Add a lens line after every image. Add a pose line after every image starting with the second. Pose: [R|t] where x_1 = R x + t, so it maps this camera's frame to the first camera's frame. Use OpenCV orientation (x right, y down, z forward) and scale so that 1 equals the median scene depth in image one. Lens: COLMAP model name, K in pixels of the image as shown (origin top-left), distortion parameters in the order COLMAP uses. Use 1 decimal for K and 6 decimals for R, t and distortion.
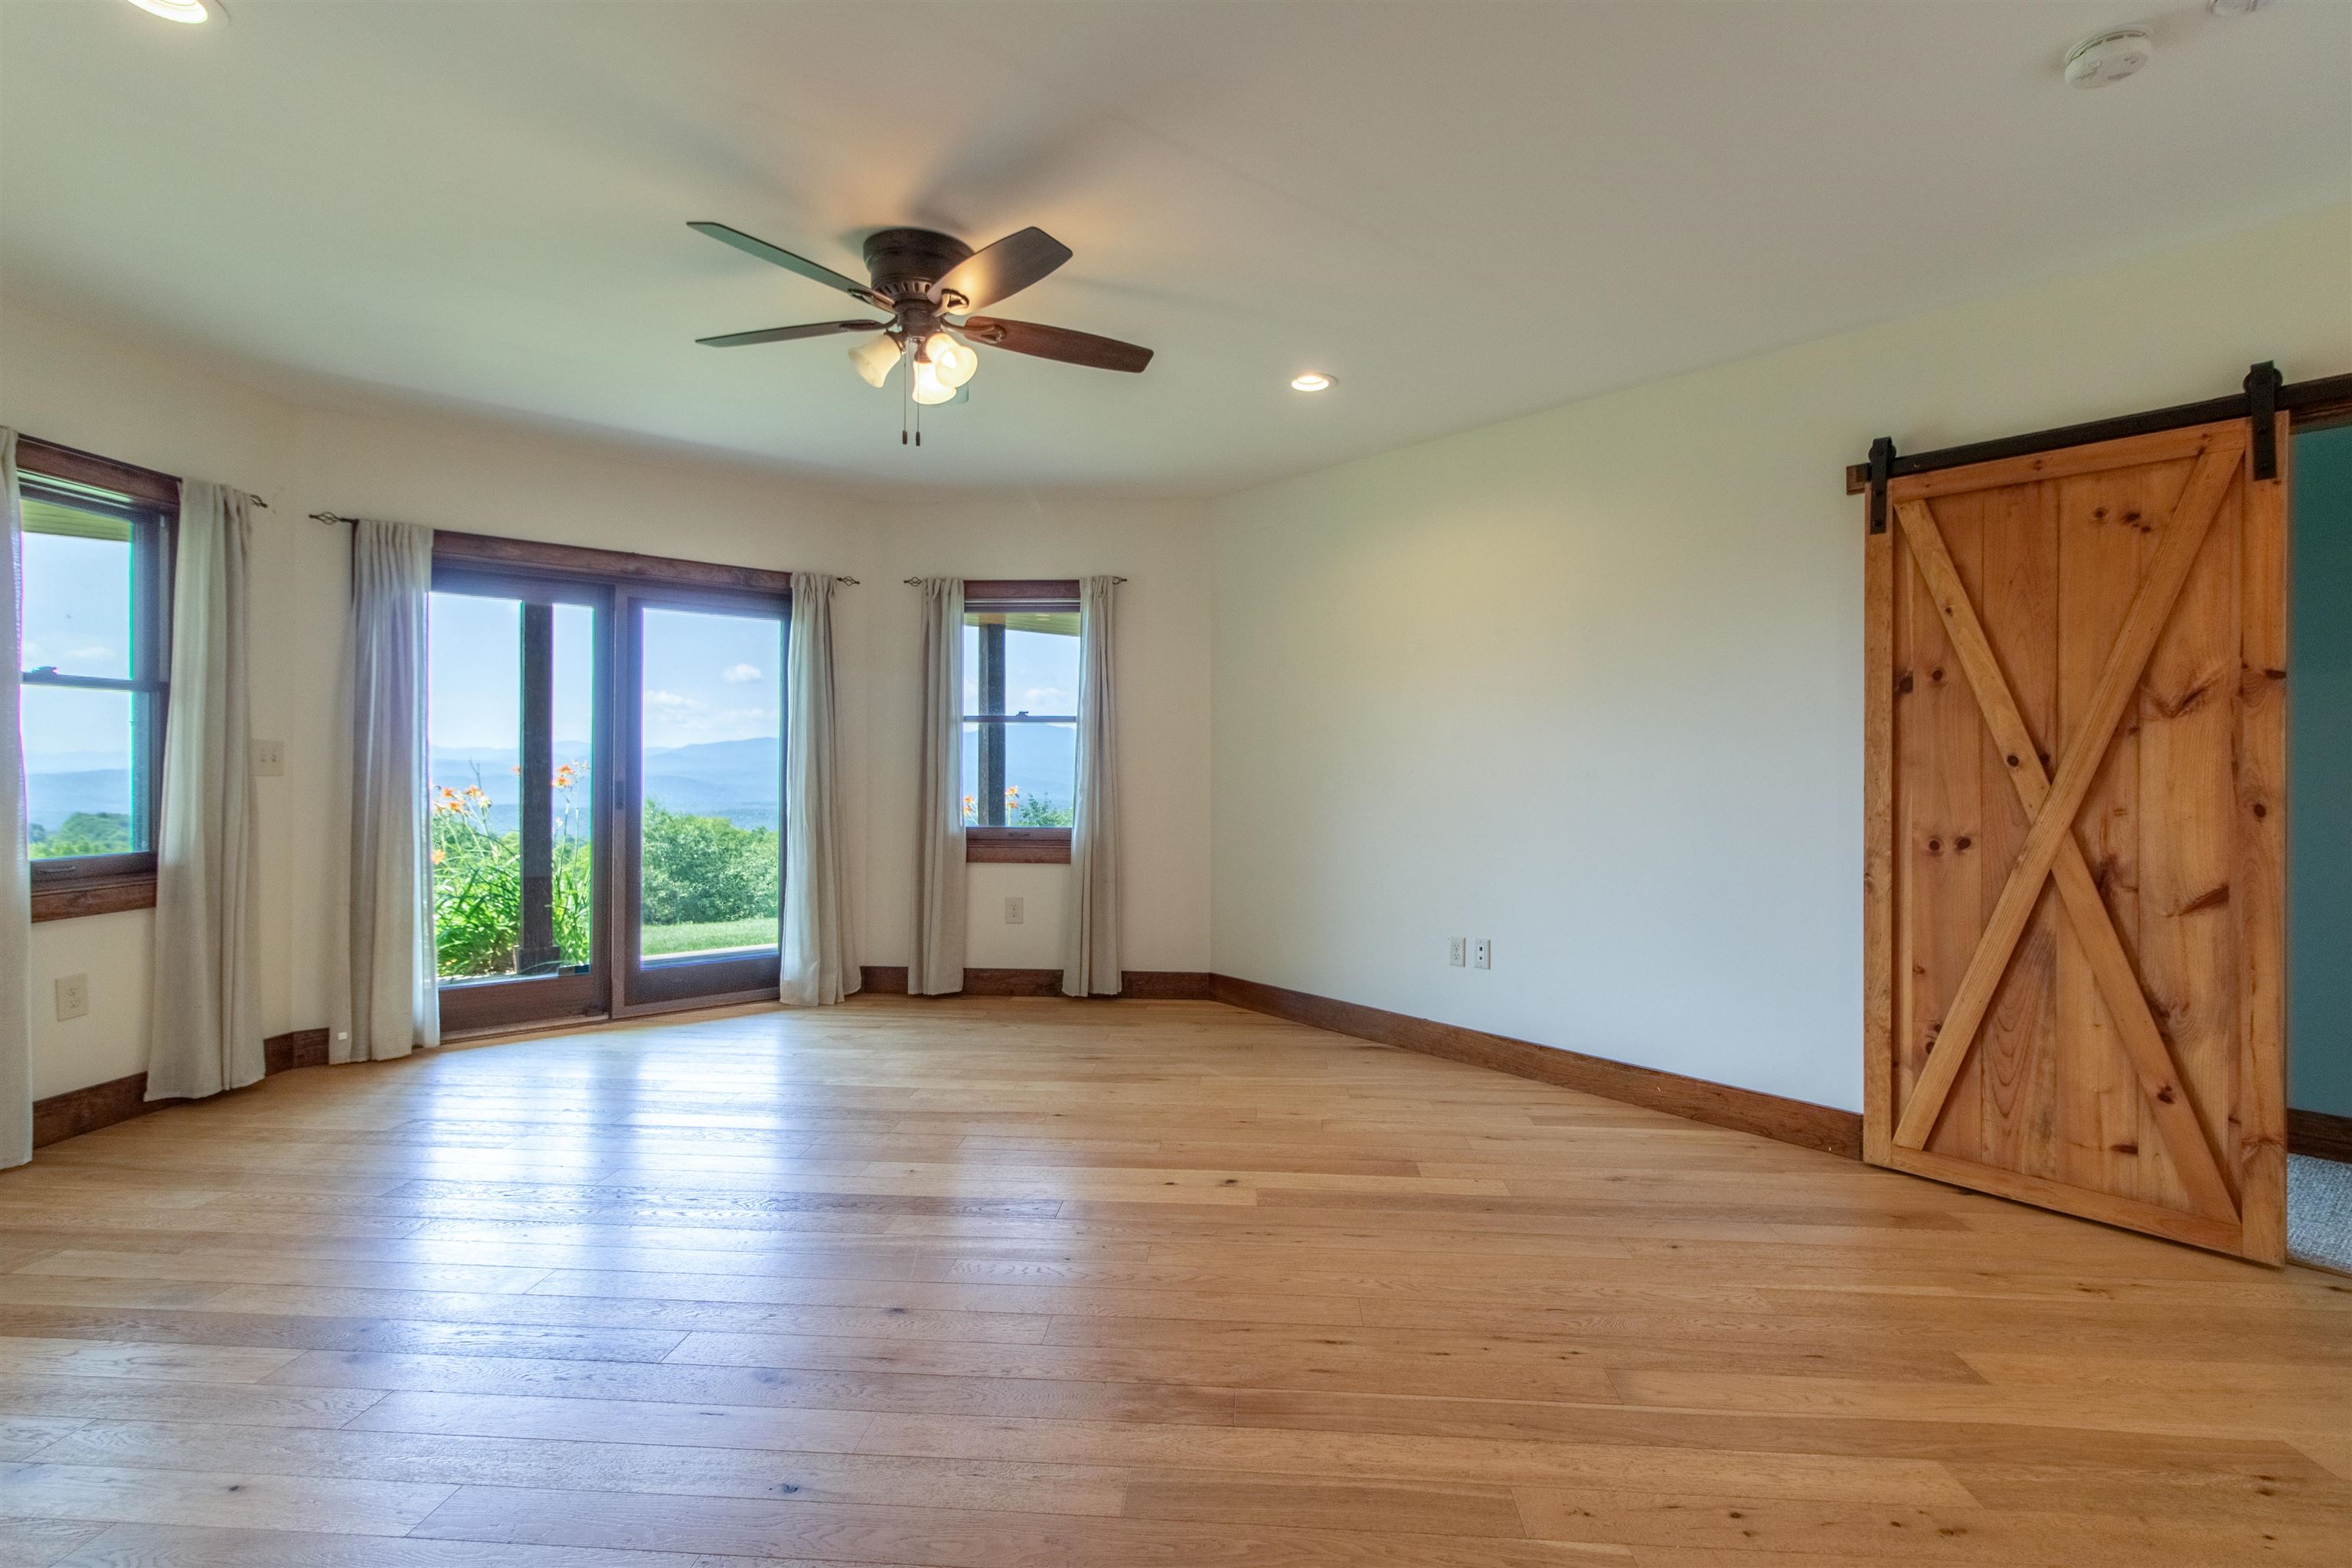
lens RADIAL K [[1110.4, 0, 1198.1], [0, 1110.4, 761.3], [0, 0, 1]] dist [0.001003, 0.000044]
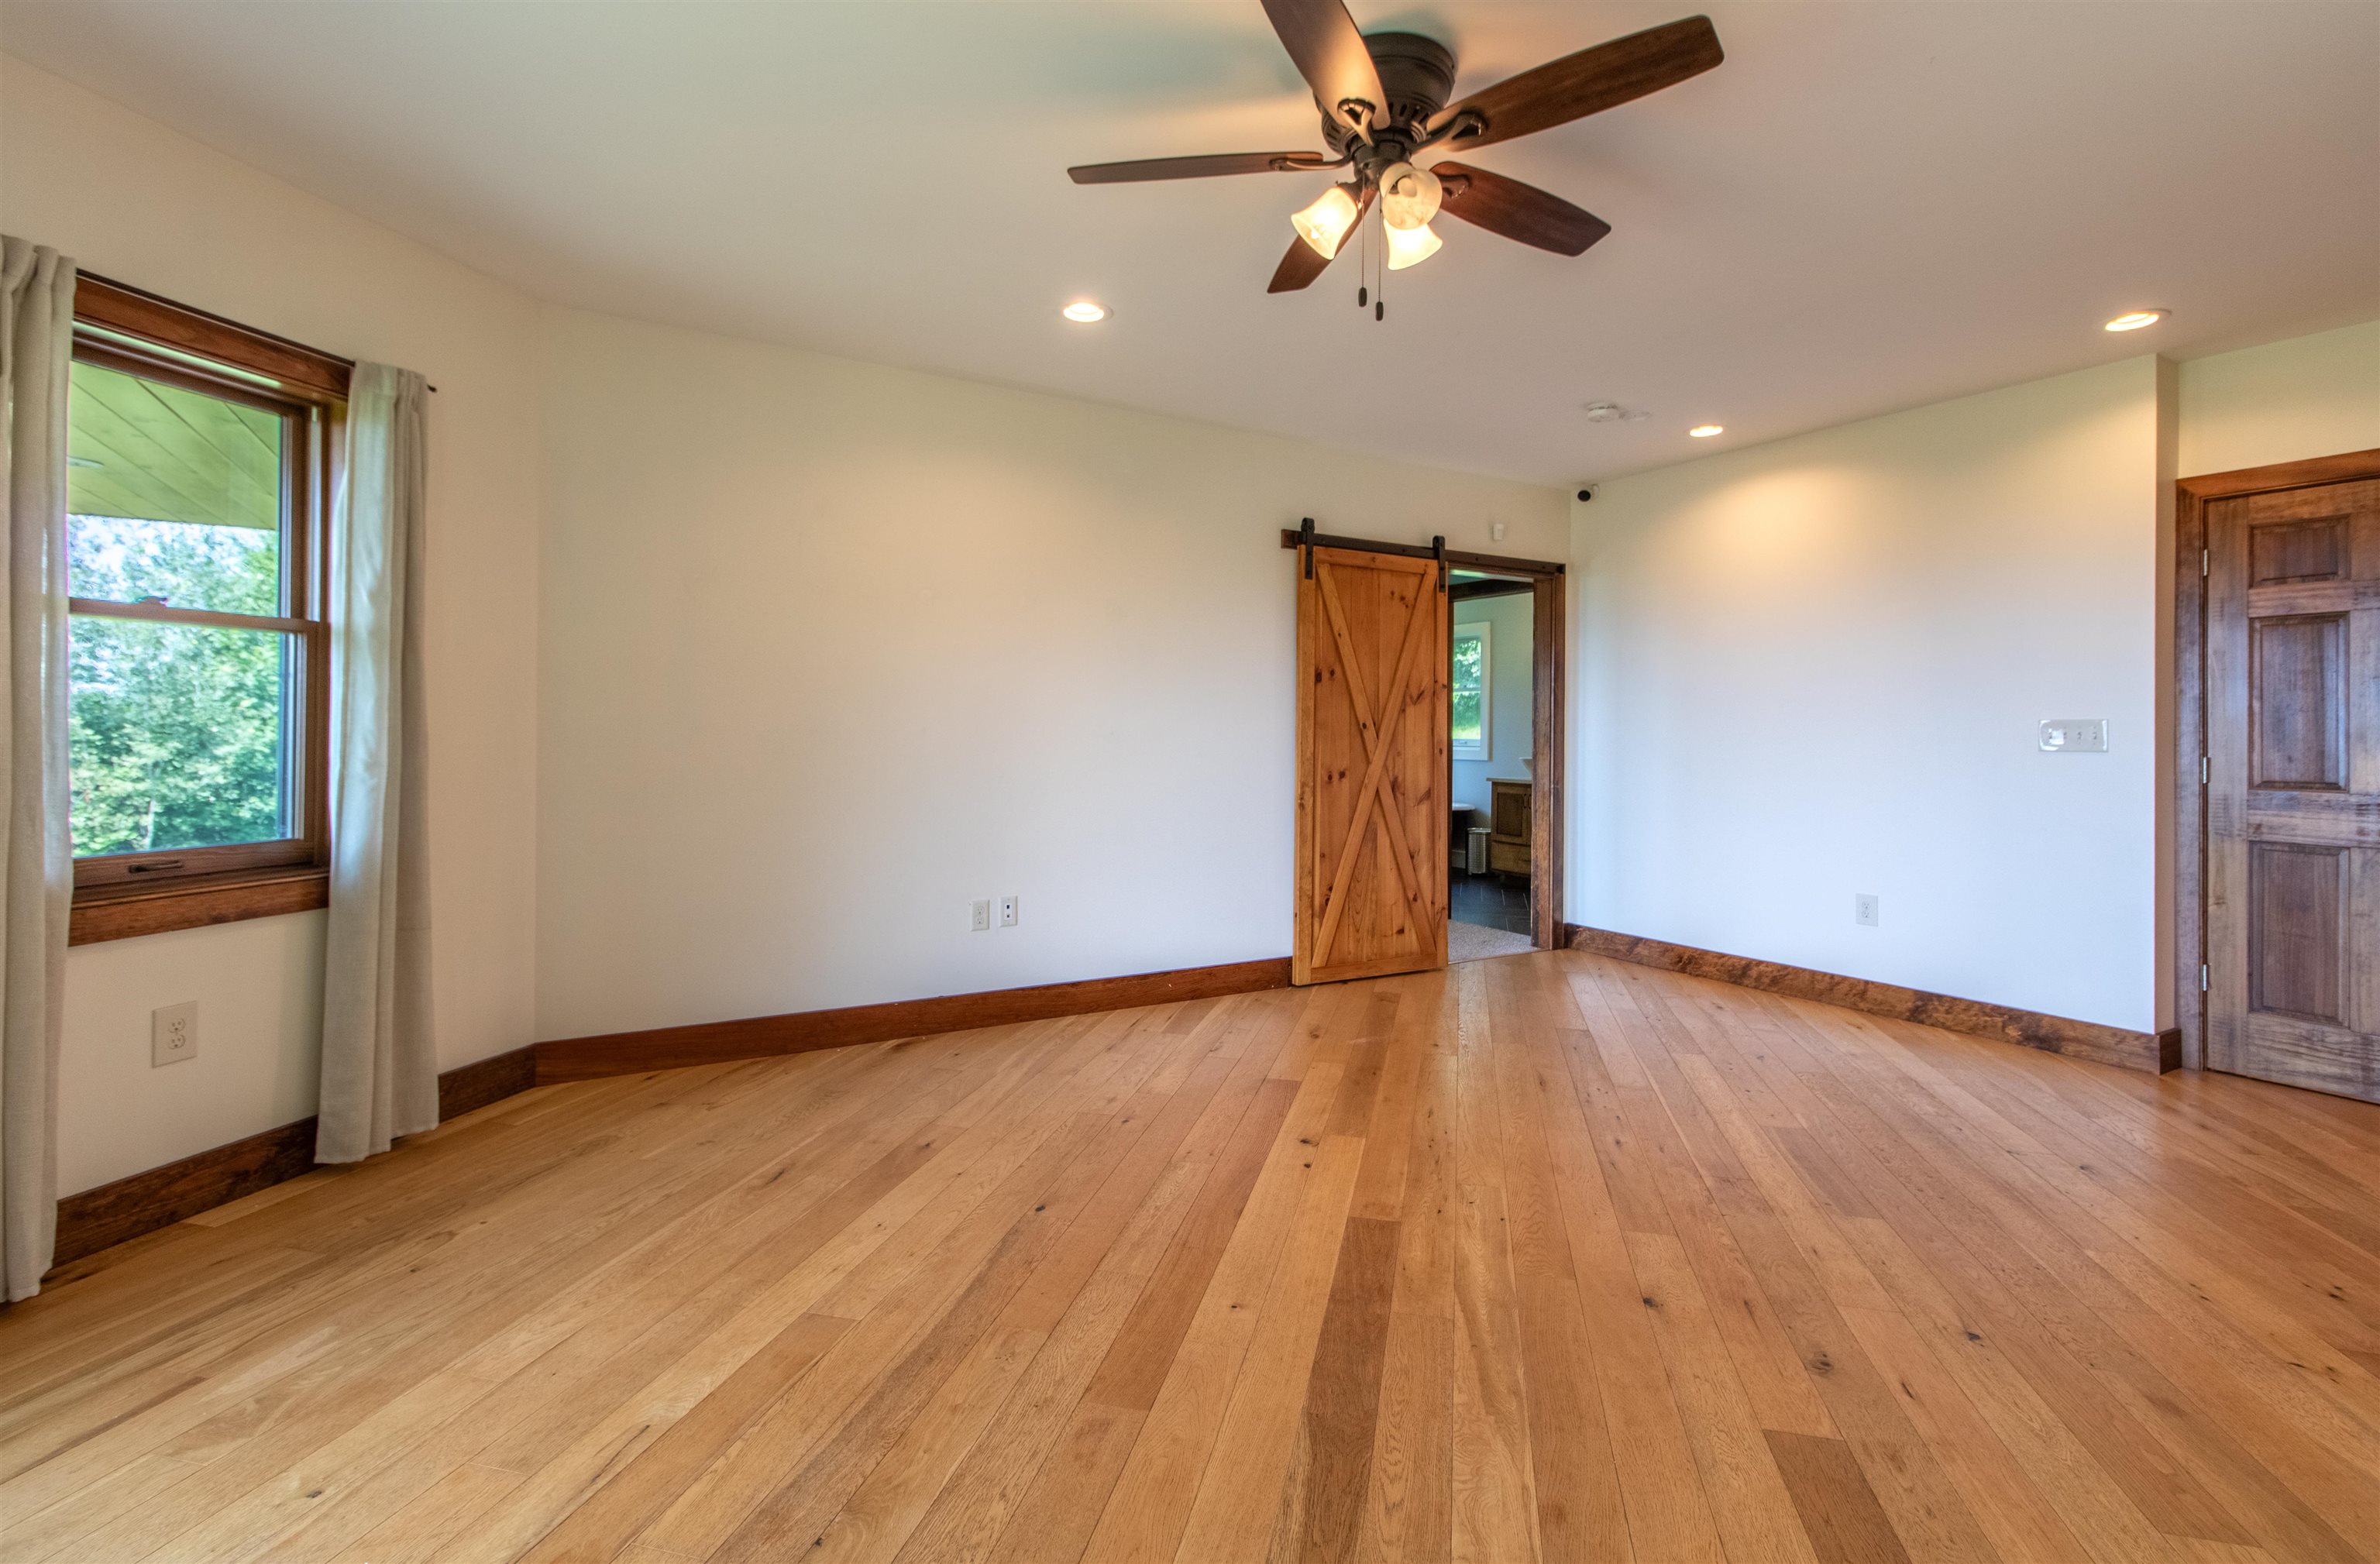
lens RADIAL K [[1082.2, 0, 1199.0], [0, 1082.2, 720.2], [0, 0, 1]] dist [0.001519, 0.000268]
pose [[0.181436, 0.006885, 0.983379, -0.932116], [-0.015891, 0.999865, -0.004069, 0.001630], [-0.983274, -0.014888, 0.181521, 0.899046]]
